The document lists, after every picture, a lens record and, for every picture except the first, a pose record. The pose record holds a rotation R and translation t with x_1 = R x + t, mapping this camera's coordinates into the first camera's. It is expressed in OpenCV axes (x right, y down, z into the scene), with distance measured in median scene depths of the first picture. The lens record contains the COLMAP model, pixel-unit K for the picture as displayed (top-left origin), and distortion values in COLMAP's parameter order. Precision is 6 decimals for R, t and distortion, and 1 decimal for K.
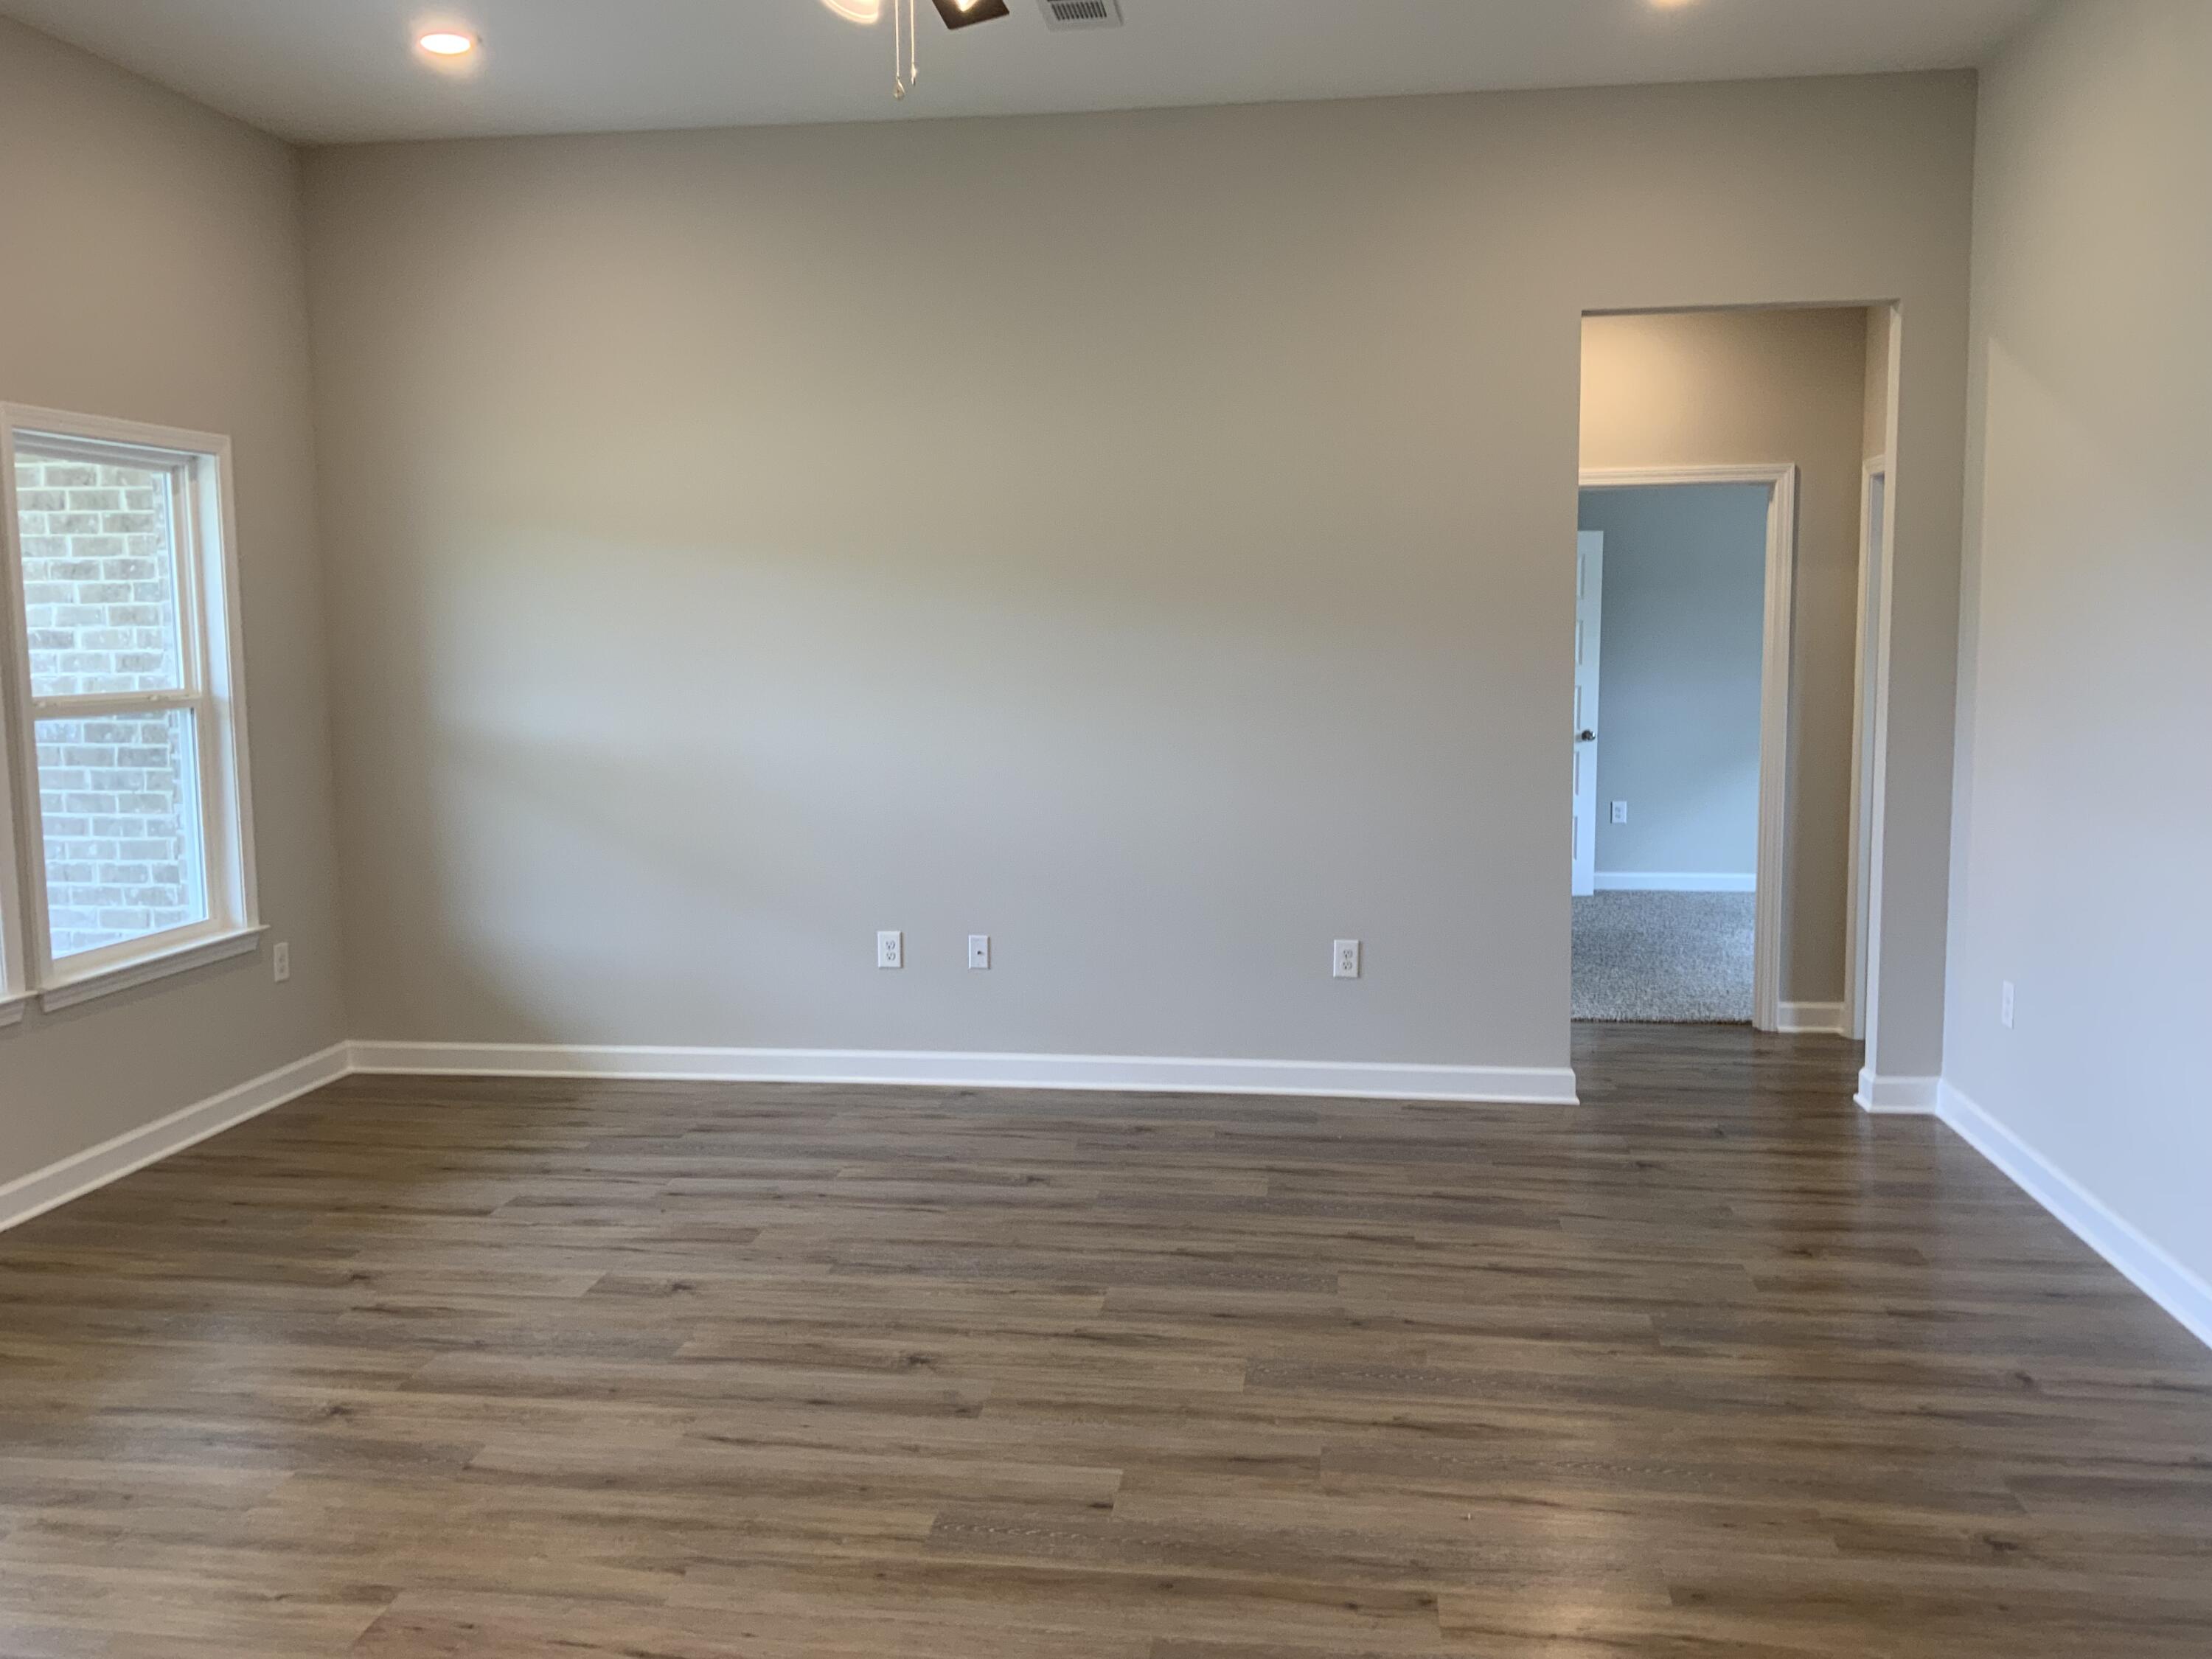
lens RADIAL K [[1864.0, 0, 1122.6], [0, 1864.0, 833.6], [0, 0, 1]] dist [-0.008944, -0.011413]
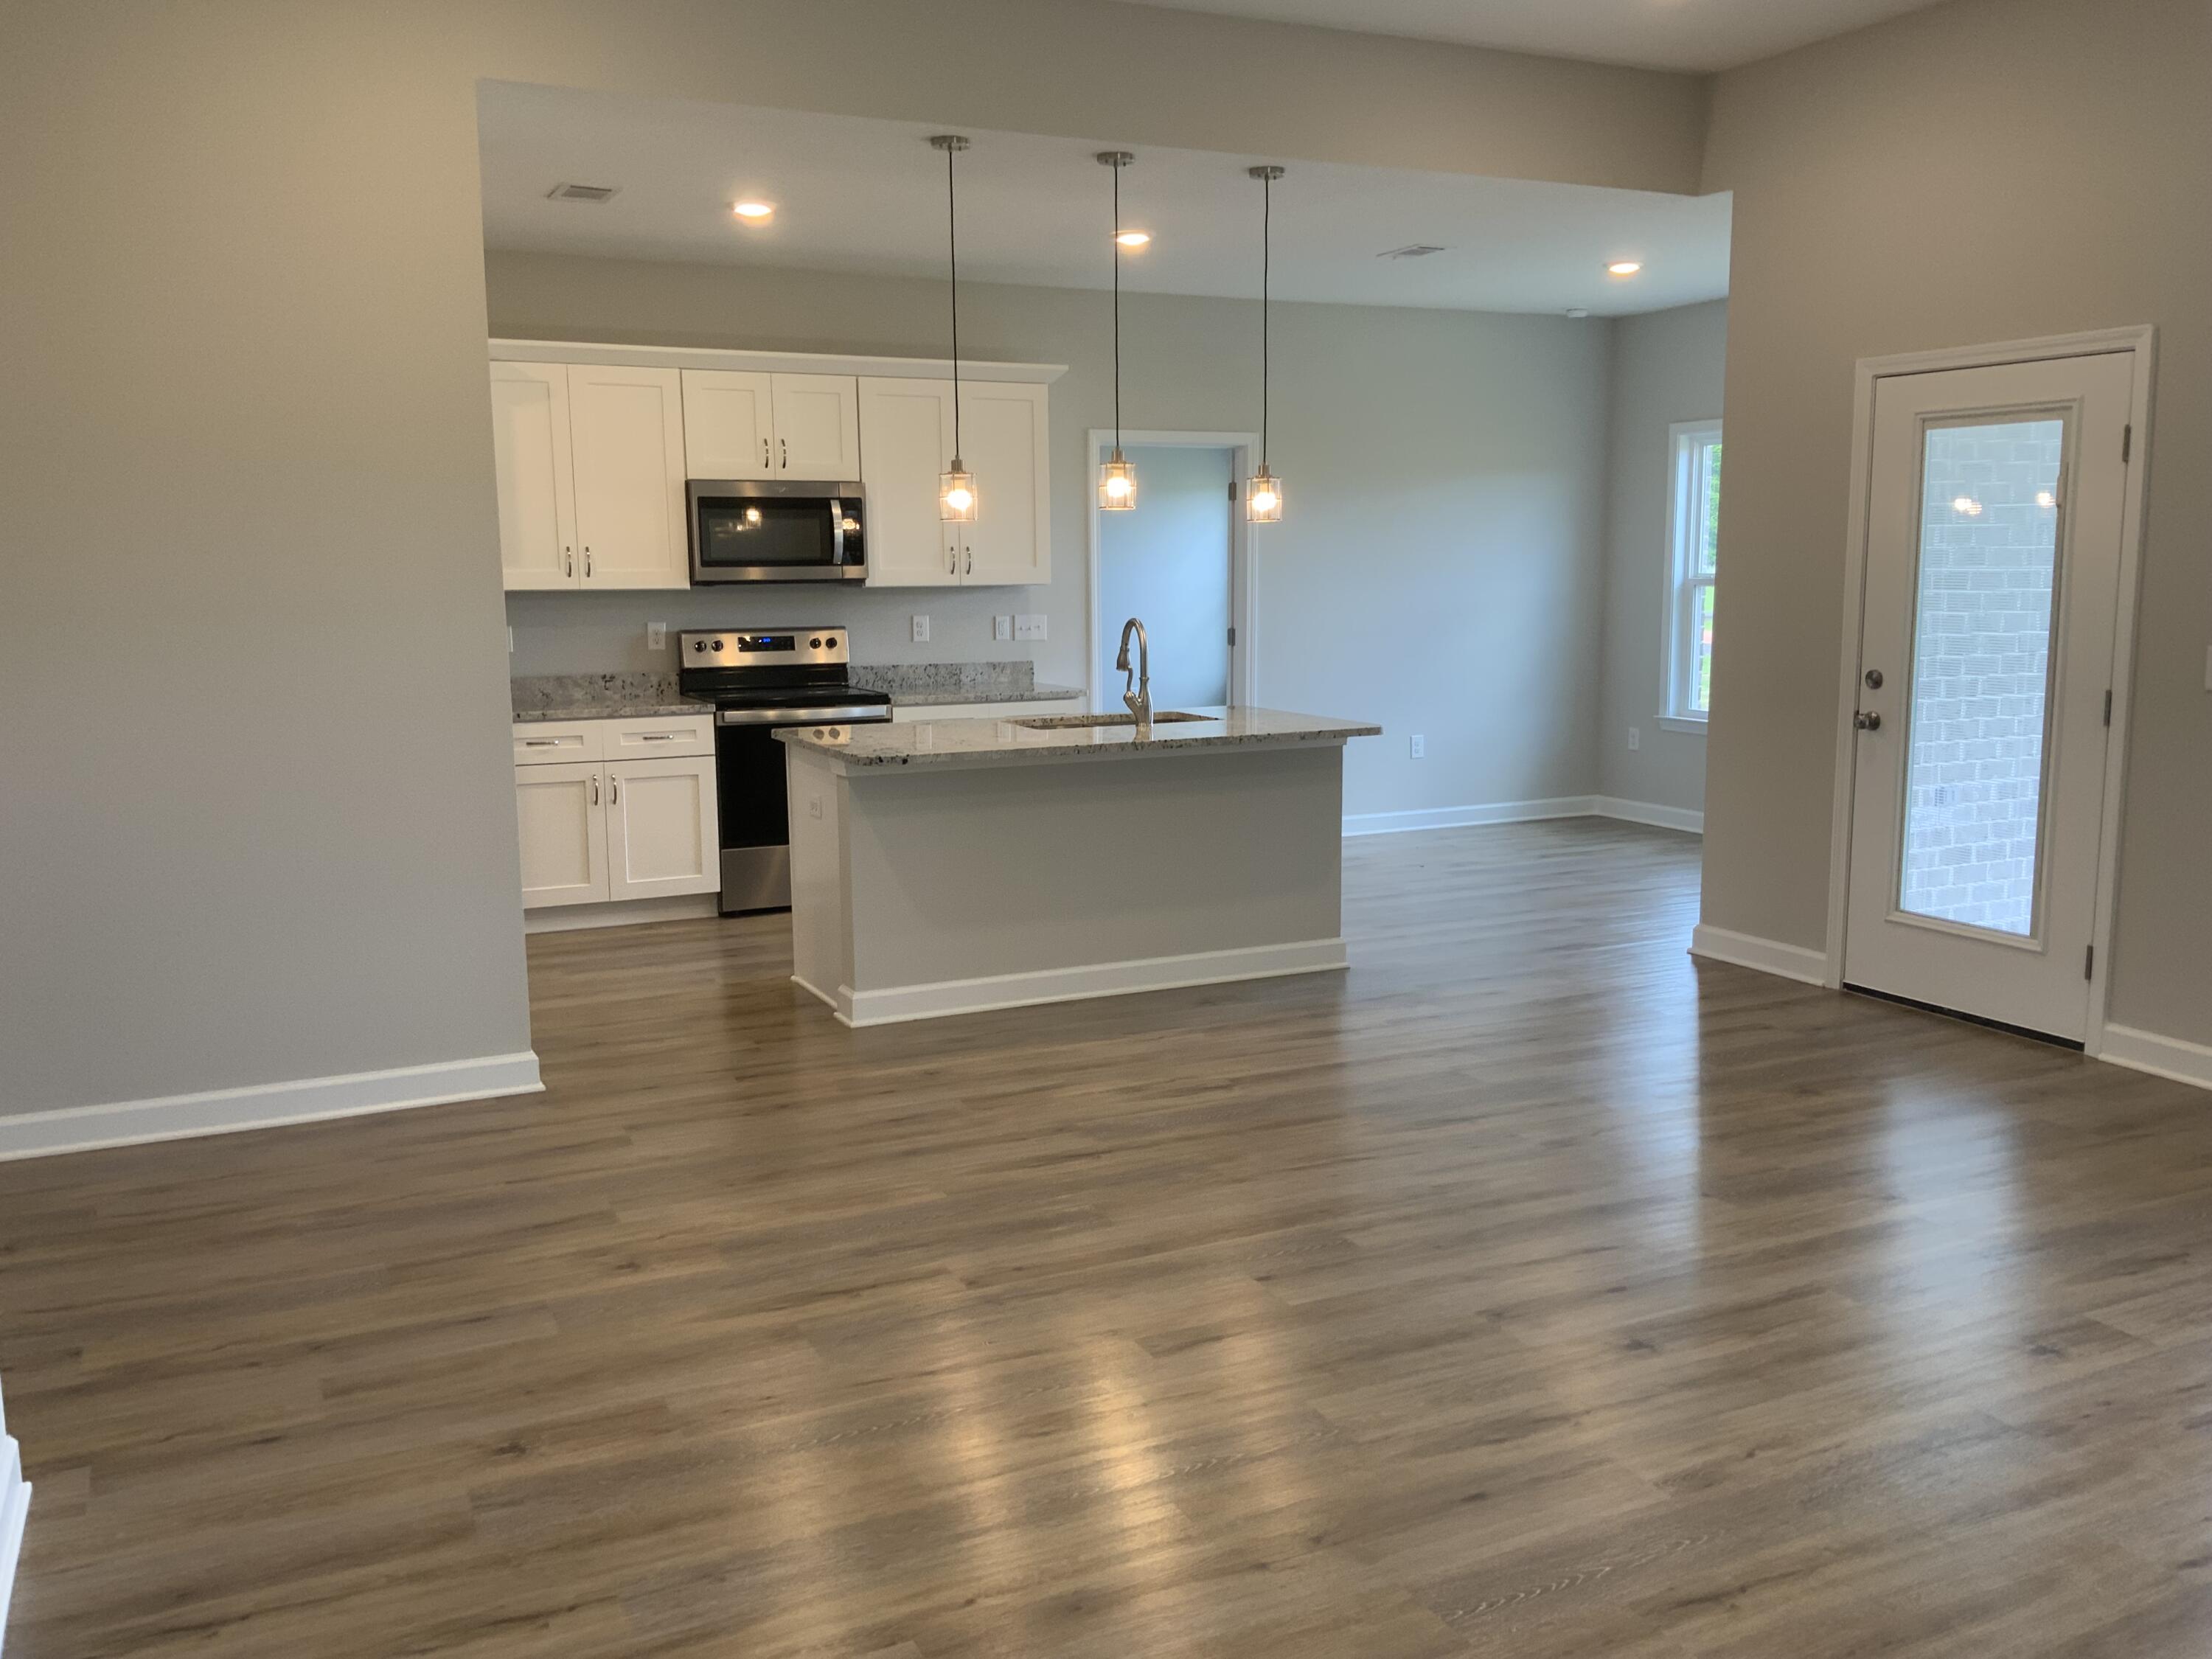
lens RADIAL K [[1864.0, 0, 1116.9], [0, 1864.0, 822.6], [0, 0, 1]] dist [-0.008944, -0.011413]
pose [[-0.839512, 0.087889, -0.536186, 0.694682], [-0.051158, 0.969661, 0.239040, -0.206526], [0.540928, 0.228107, -0.809546, 1.883250]]
